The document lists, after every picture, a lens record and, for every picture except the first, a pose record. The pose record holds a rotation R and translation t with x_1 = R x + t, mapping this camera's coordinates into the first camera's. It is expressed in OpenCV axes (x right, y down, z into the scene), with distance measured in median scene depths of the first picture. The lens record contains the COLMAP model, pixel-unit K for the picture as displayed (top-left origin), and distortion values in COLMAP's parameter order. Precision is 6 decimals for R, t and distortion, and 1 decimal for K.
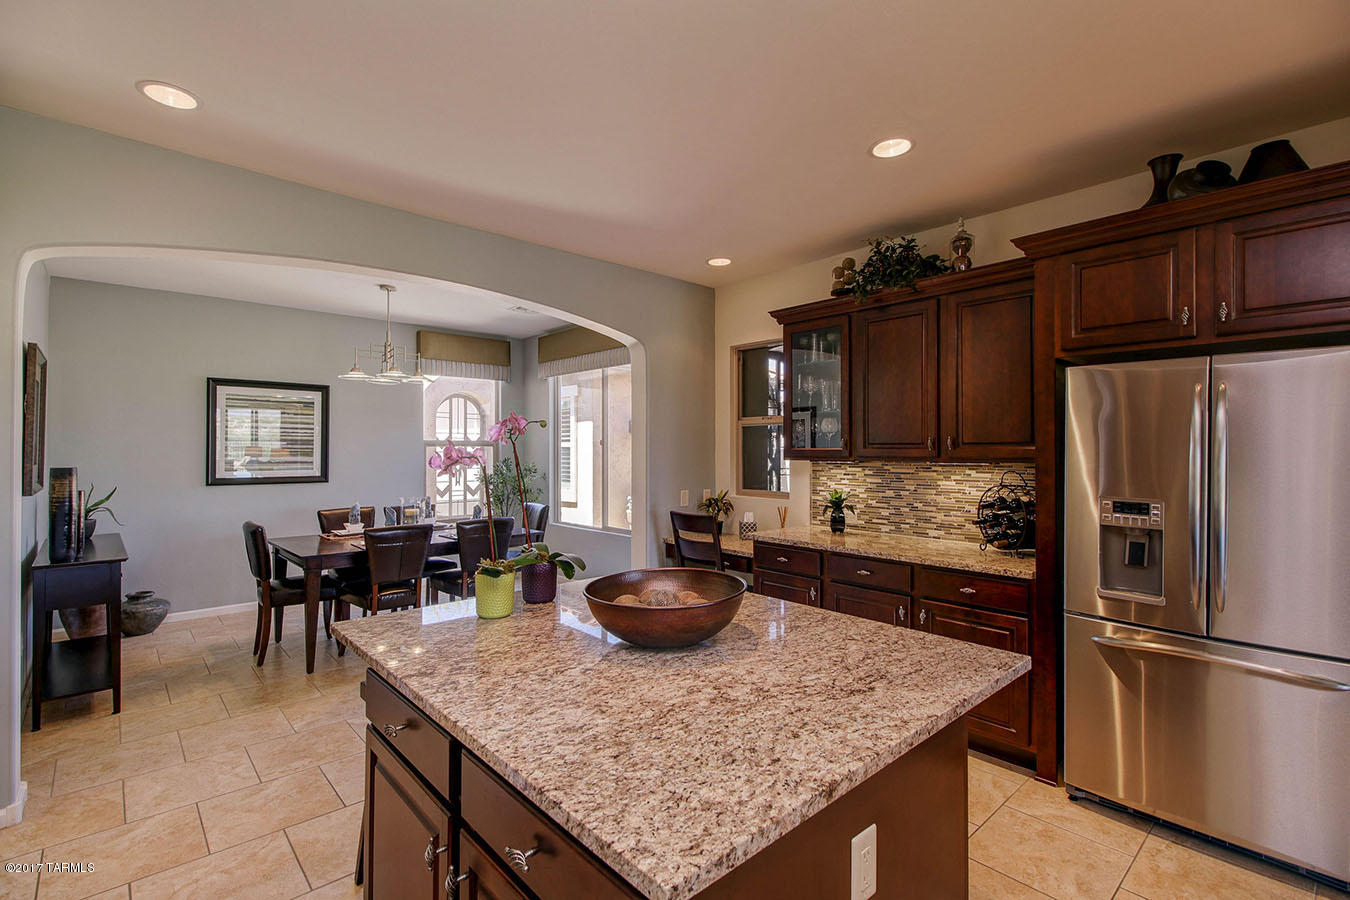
lens RADIAL K [[621.0, 0, 673.3], [0, 621.0, 439.4], [0, 0, 1]] dist [0.003999, -0.000110]
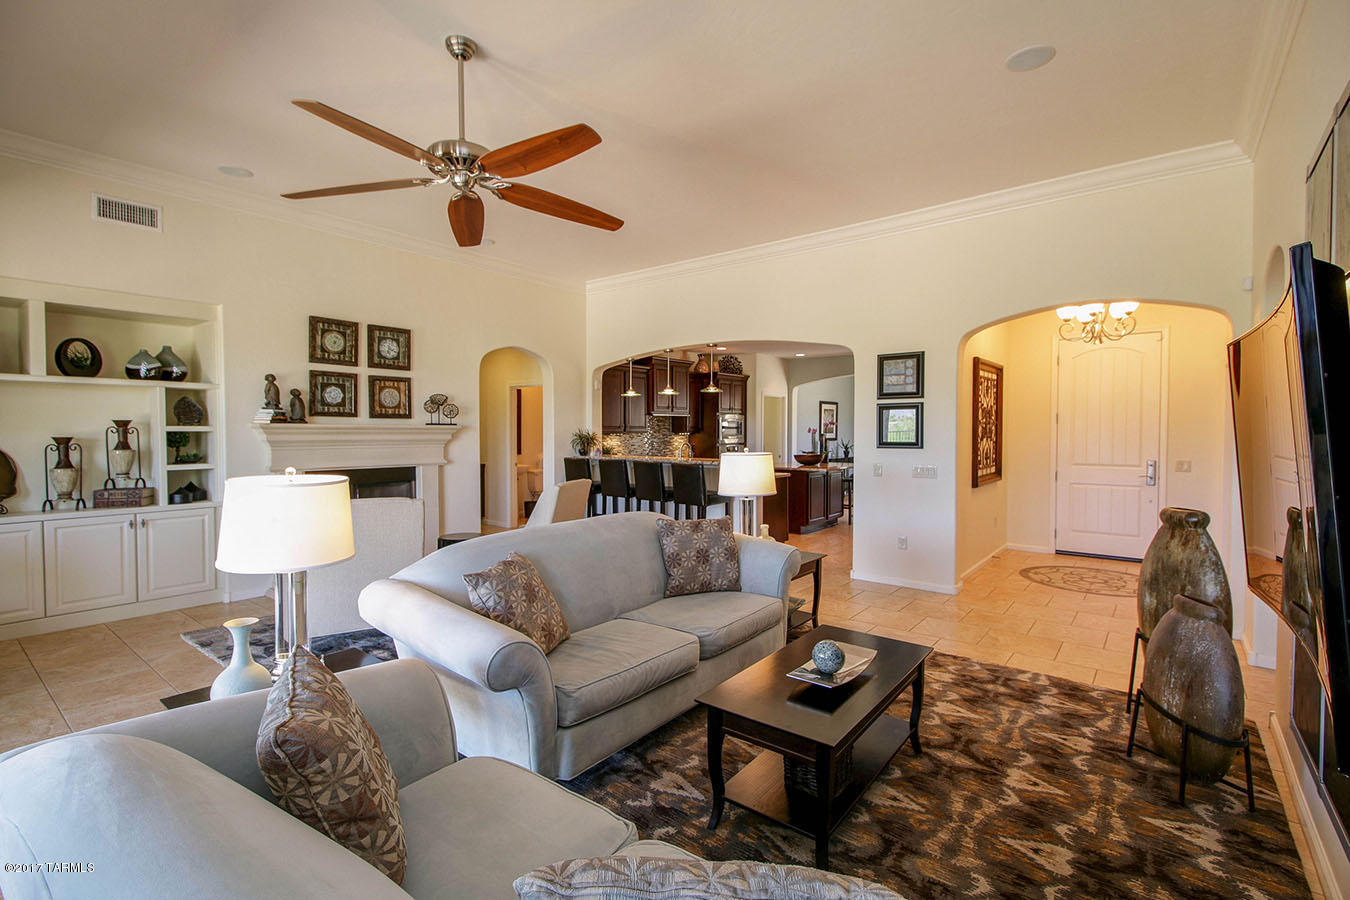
lens RADIAL K [[621.0, 0, 682.3], [0, 621.0, 447.1], [0, 0, 1]] dist [0.003999, -0.000110]
pose [[0.167558, 0.025064, -0.985544, 1.516910], [0.021722, 0.999340, 0.029107, -0.001103], [0.985623, -0.026285, 0.166903, -0.283257]]
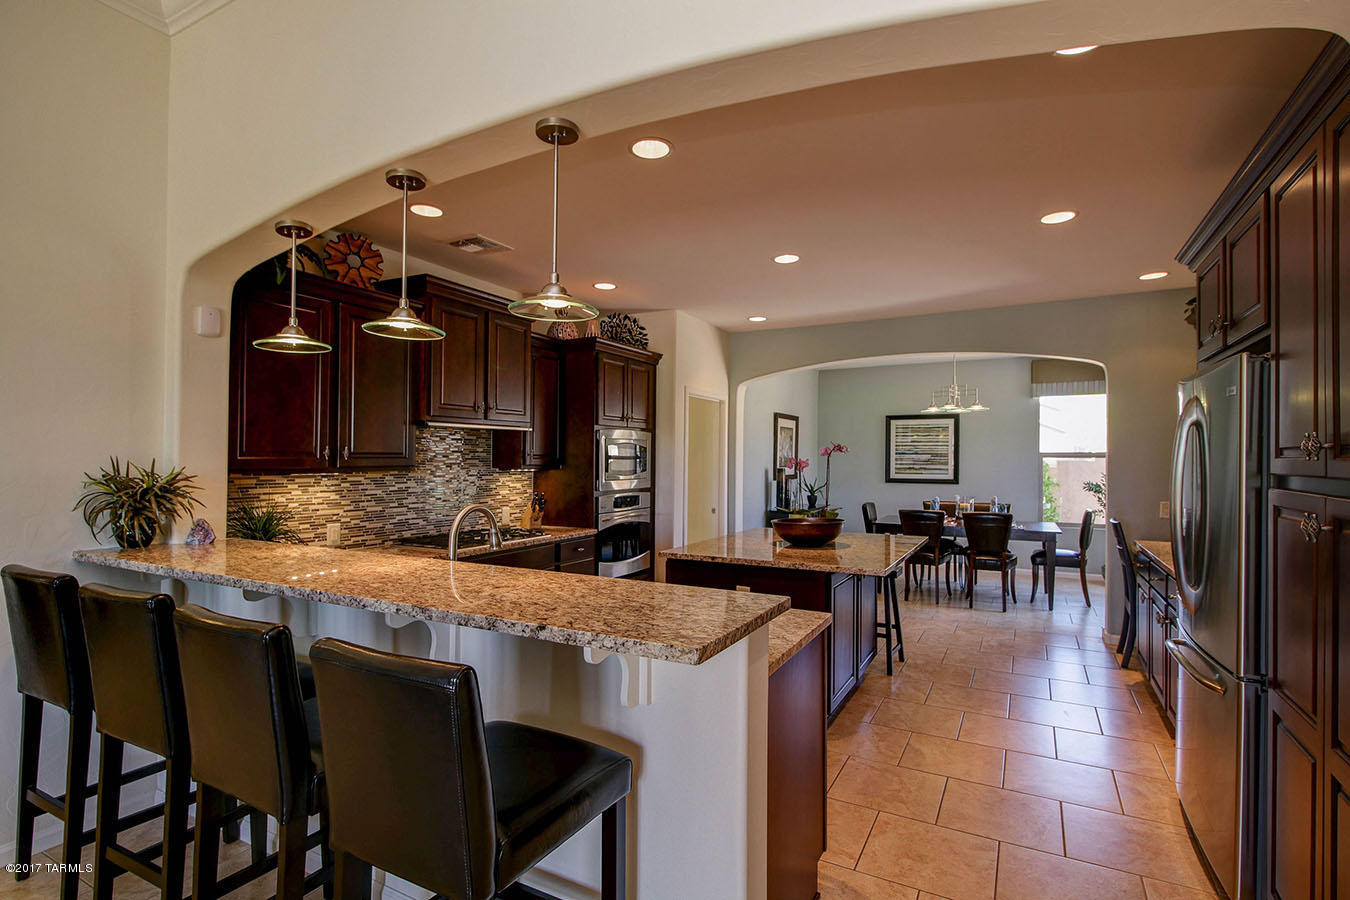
lens RADIAL K [[671.0, 0, 675.9], [0, 671.0, 449.6], [0, 0, 1]] dist [0.000972, 0.000041]
pose [[0.325729, -0.012897, -0.945375, 0.654622], [0.014570, 0.999857, -0.008620, -0.003599], [0.945351, -0.010966, 0.325870, -0.074999]]
